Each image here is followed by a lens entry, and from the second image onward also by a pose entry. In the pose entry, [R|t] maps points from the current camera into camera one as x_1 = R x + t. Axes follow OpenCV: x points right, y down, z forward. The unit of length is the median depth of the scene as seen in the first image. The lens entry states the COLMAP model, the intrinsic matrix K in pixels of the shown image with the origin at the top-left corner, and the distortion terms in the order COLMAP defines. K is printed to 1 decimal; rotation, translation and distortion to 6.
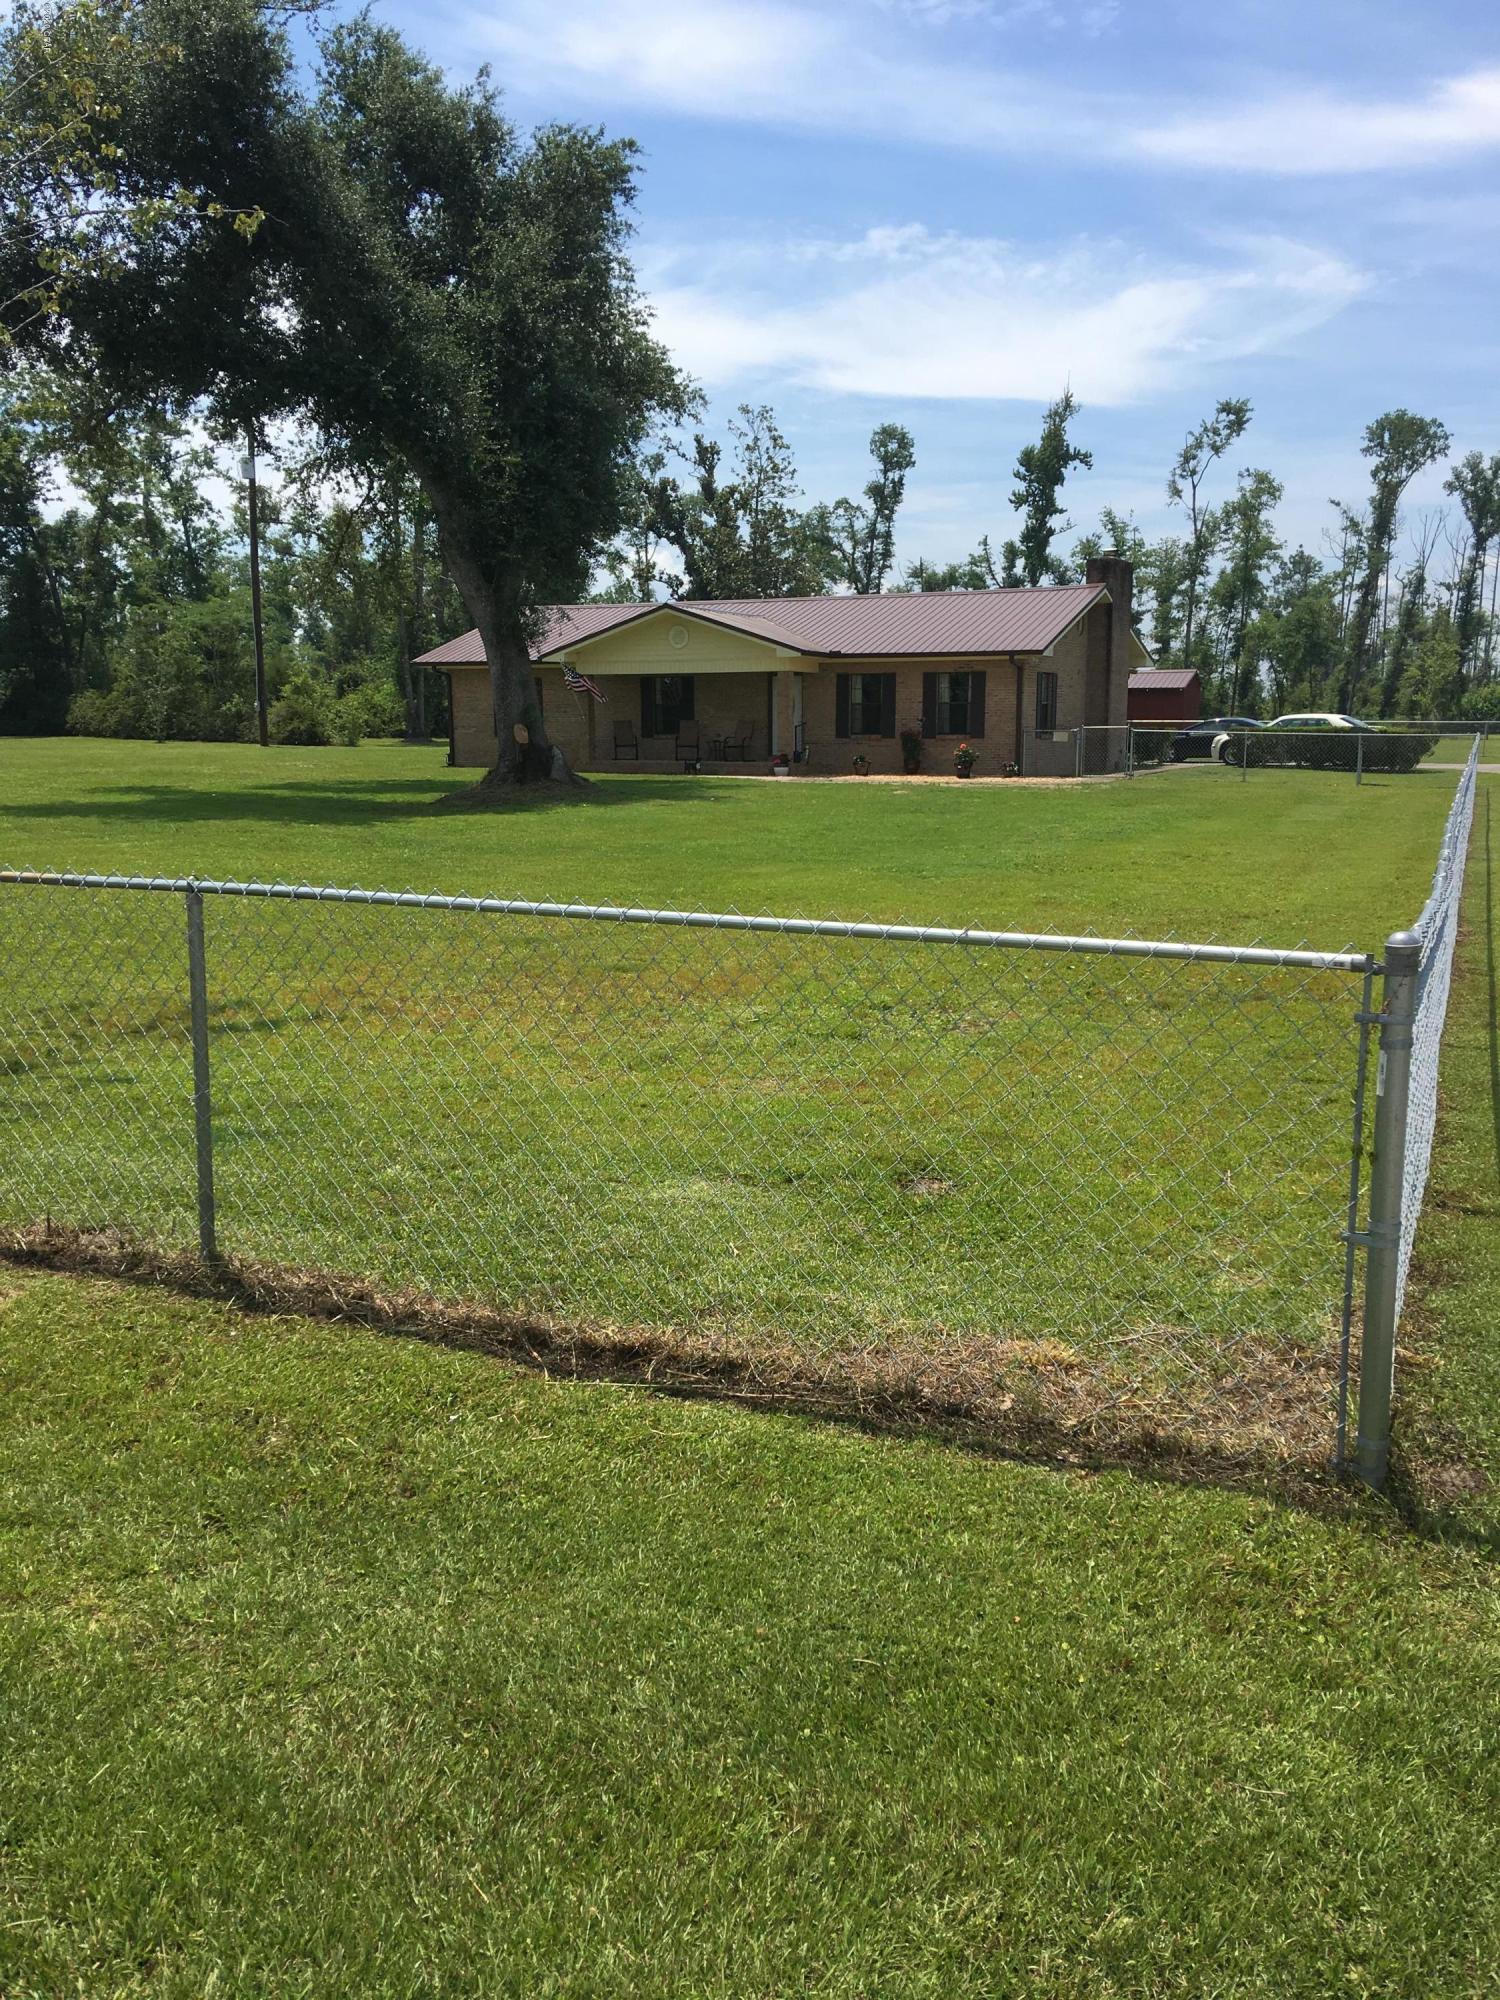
lens RADIAL K [[1736.6, 0, 748.9], [0, 1736.6, 1014.8], [0, 0, 1]] dist [0.134282, -0.183800]
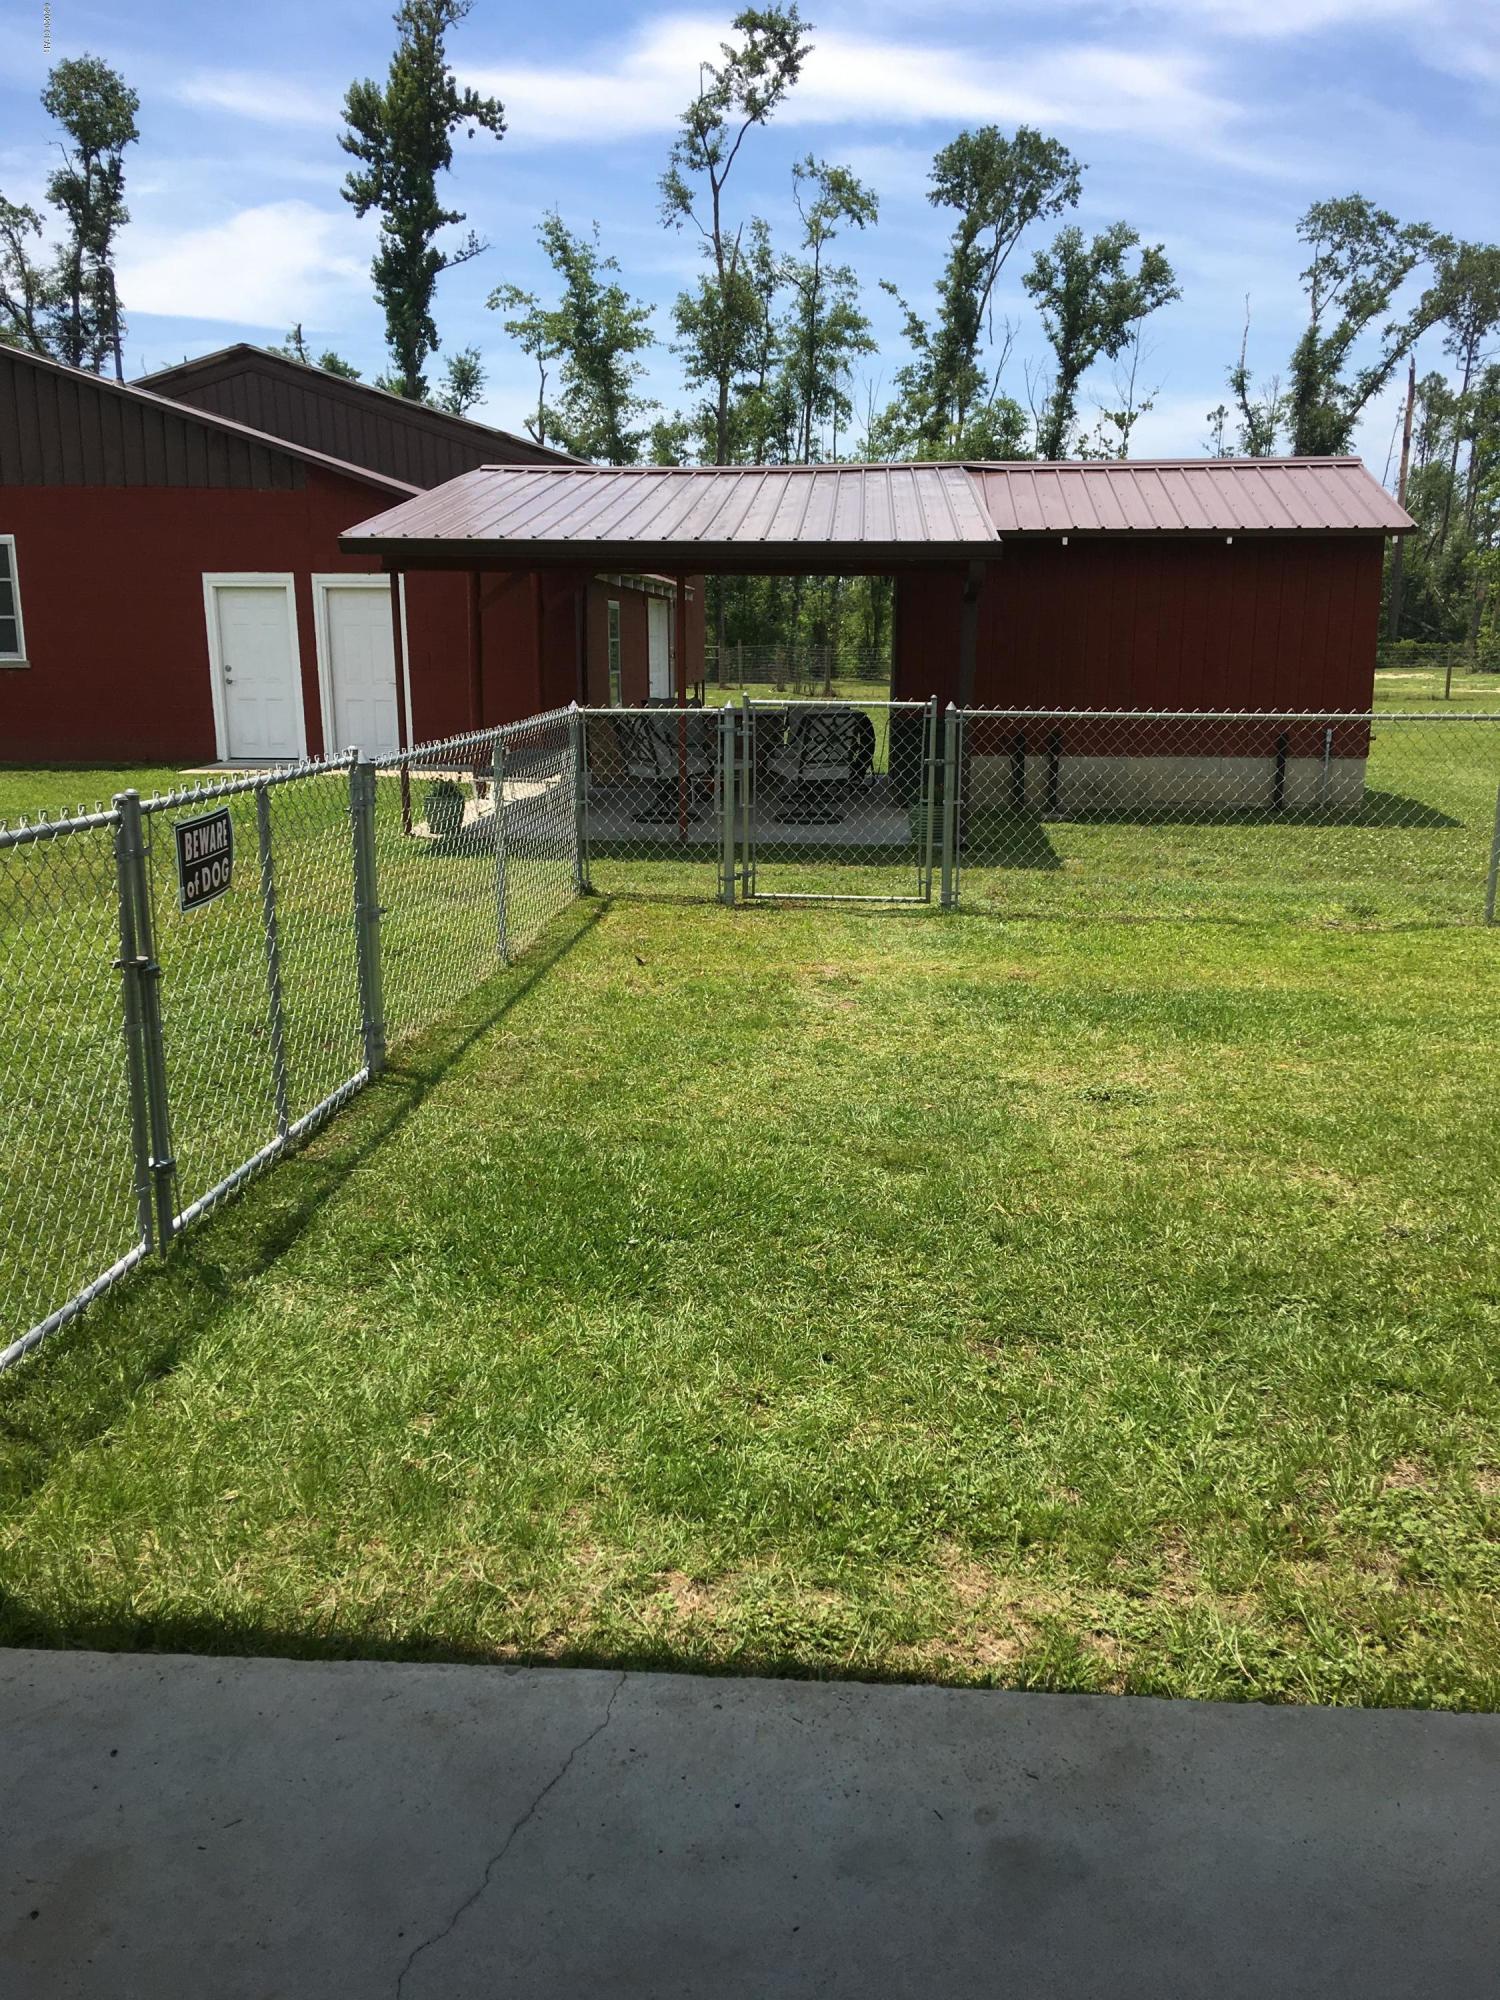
lens RADIAL K [[1657.2, 0, 815.5], [0, 1657.2, 1042.9], [0, 0, 1]] dist [0.090571, -0.129933]
pose [[0.919256, -0.097975, 0.381273, 0.069959], [0.066365, 0.993241, 0.095222, -0.098054], [-0.388026, -0.062230, 0.919545, 0.517769]]
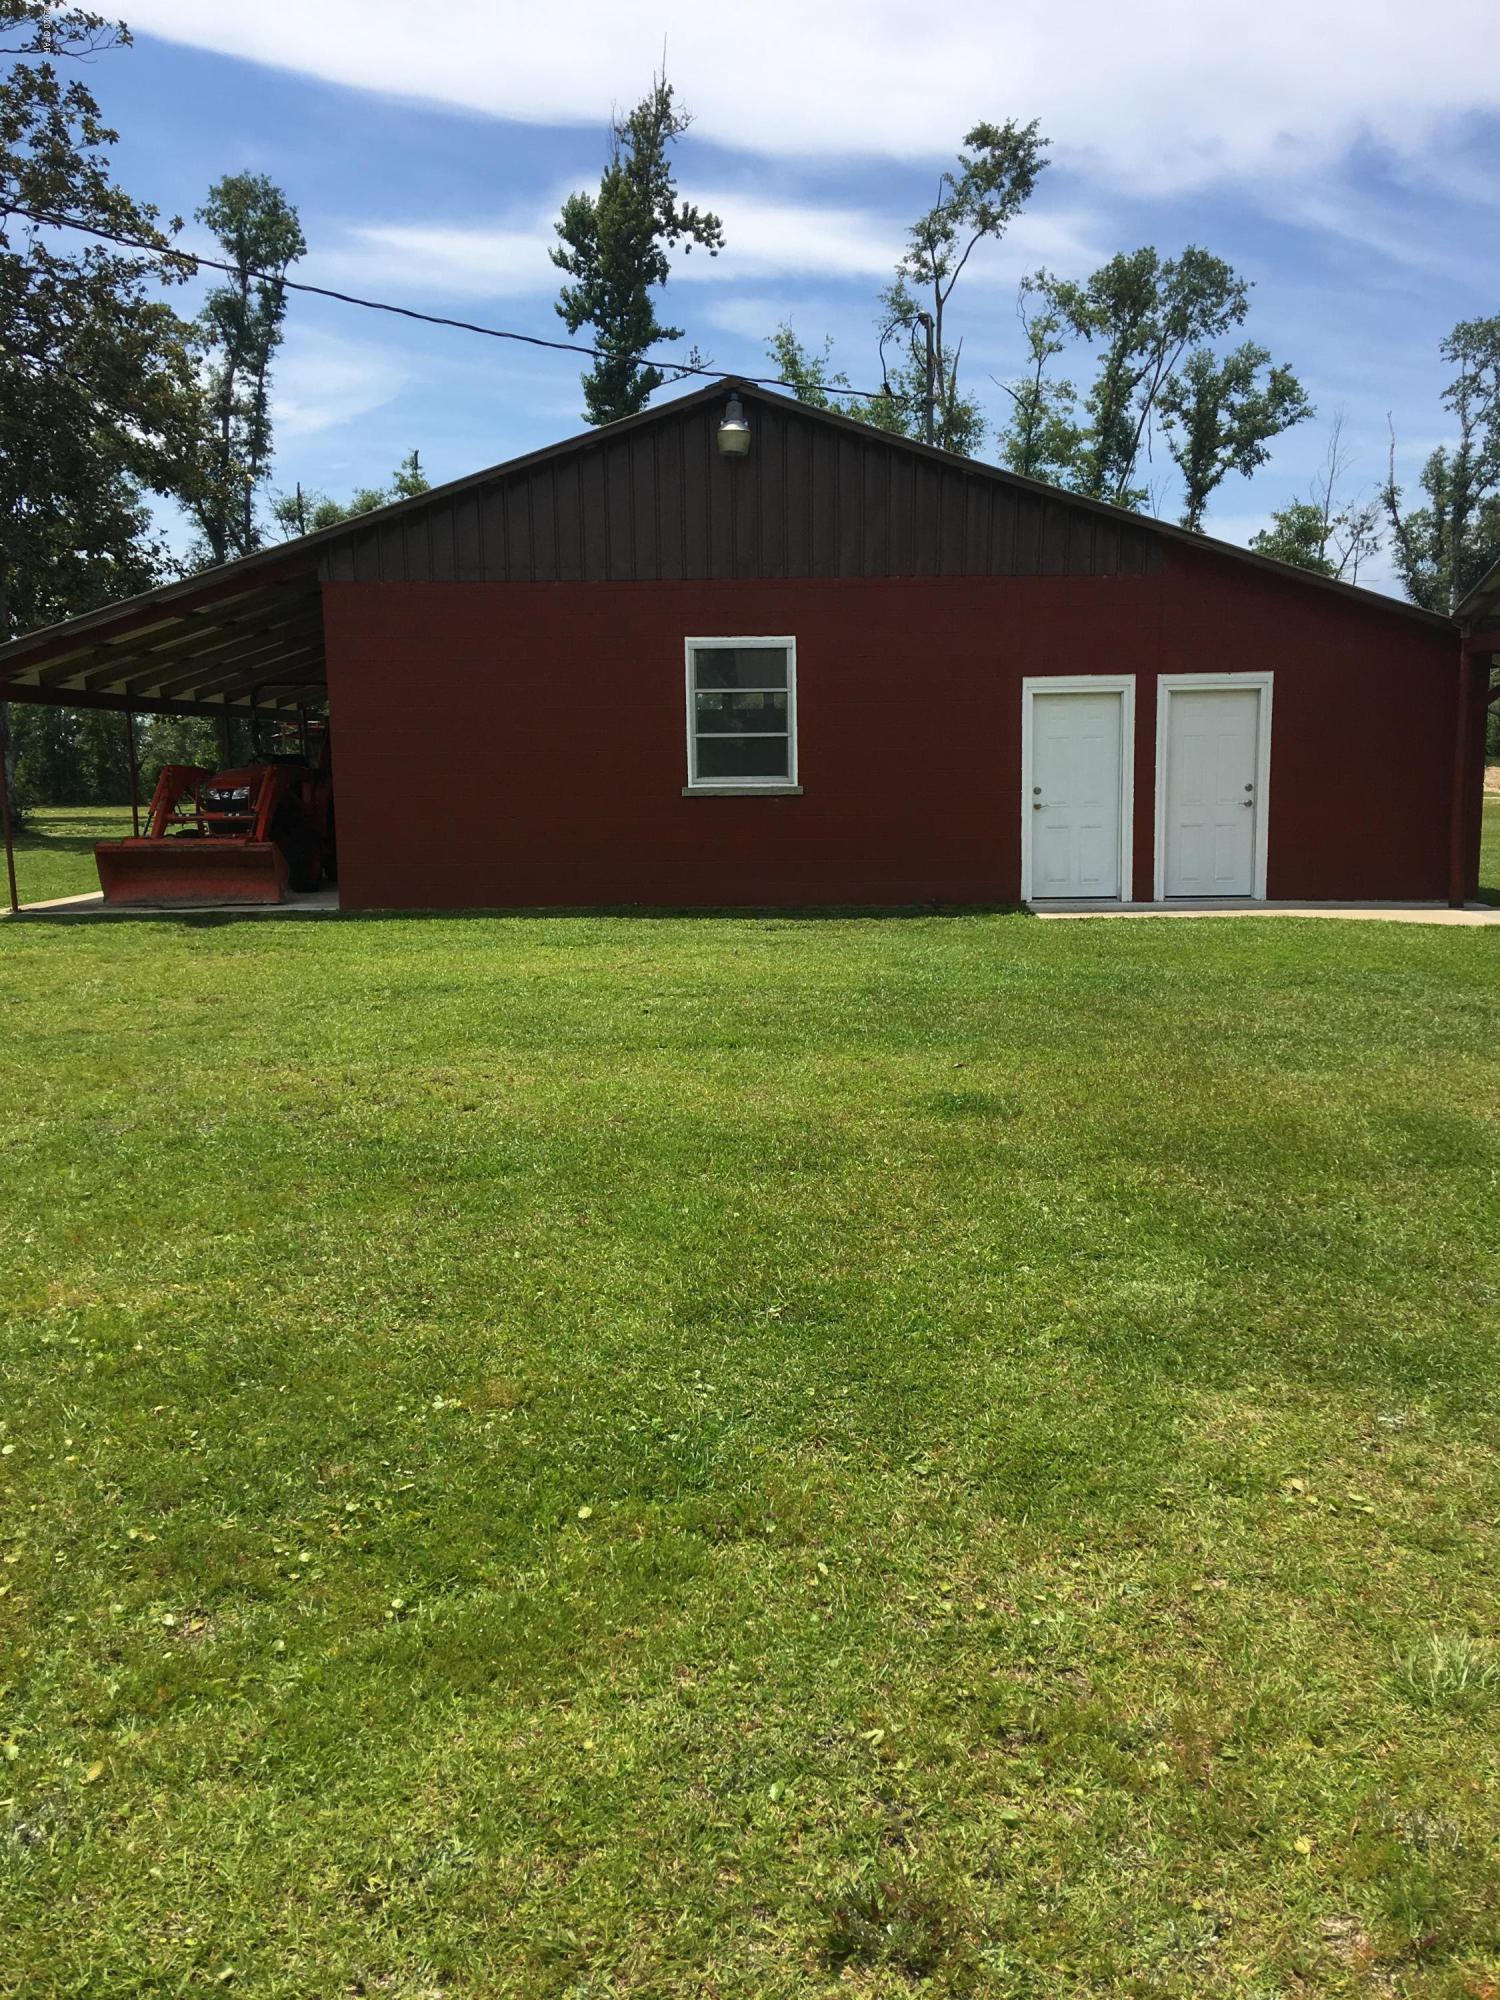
lens RADIAL K [[1657.2, 0, 815.5], [0, 1657.2, 1042.9], [0, 0, 1]] dist [0.090571, -0.129933]
pose [[0.905763, -0.085750, 0.415019, 0.010190], [0.081824, 0.996274, 0.027268, -0.107035], [-0.415811, 0.009260, 0.909404, 0.576060]]
